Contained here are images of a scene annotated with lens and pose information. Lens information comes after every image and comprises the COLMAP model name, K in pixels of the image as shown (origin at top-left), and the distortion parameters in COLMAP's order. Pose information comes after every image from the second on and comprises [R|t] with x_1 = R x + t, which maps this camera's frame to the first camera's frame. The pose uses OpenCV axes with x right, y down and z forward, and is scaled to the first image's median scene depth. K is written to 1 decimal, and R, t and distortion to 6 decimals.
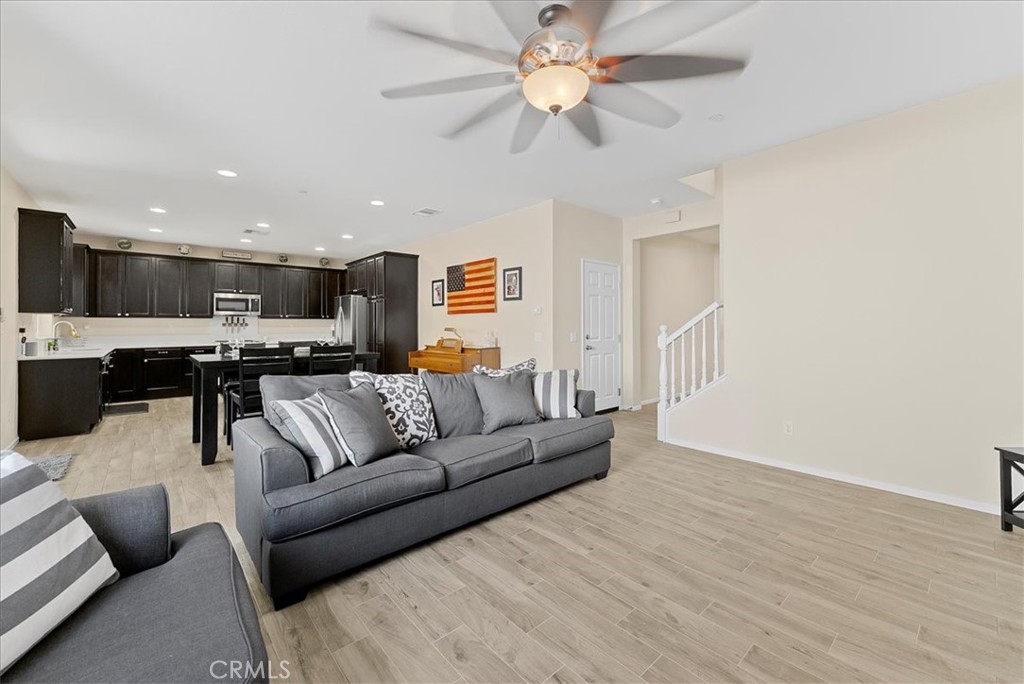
lens RADIAL K [[418.0, 0, 515.2], [0, 418.0, 323.7], [0, 0, 1]] dist [-0.000206, -0.000189]
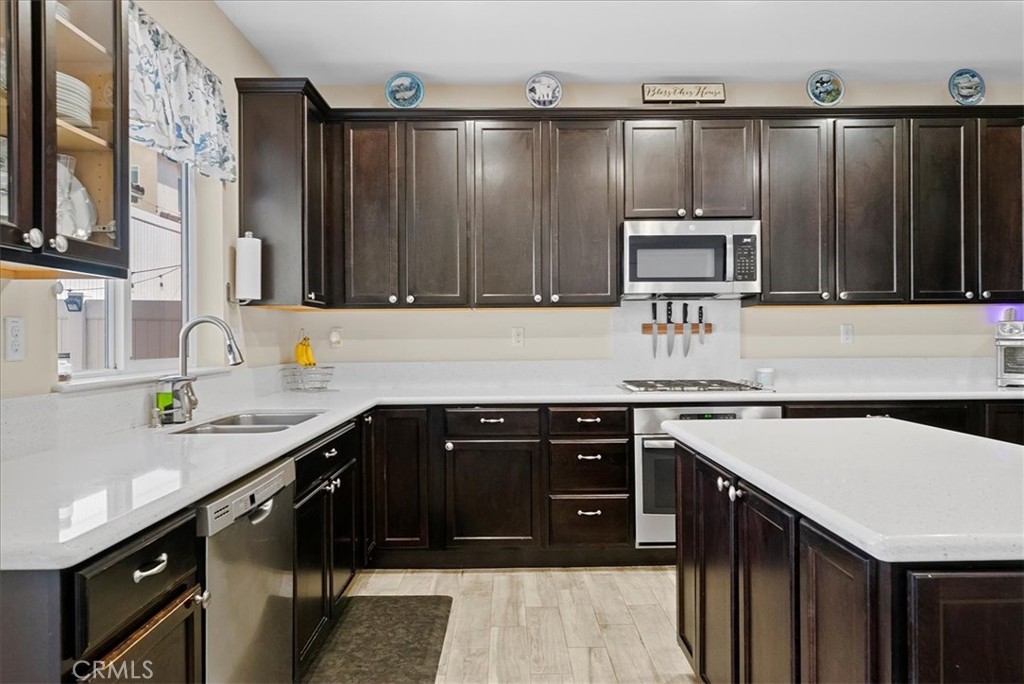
lens RADIAL K [[682.2, 0, 513.5], [0, 682.2, 338.9], [0, 0, 1]] dist [0.001330, 0.000842]
pose [[0.758229, 0.000073, -0.651988, -0.522504], [0.008299, 0.999918, 0.009764, 0.005123], [0.651935, -0.012814, 0.758166, 0.653512]]
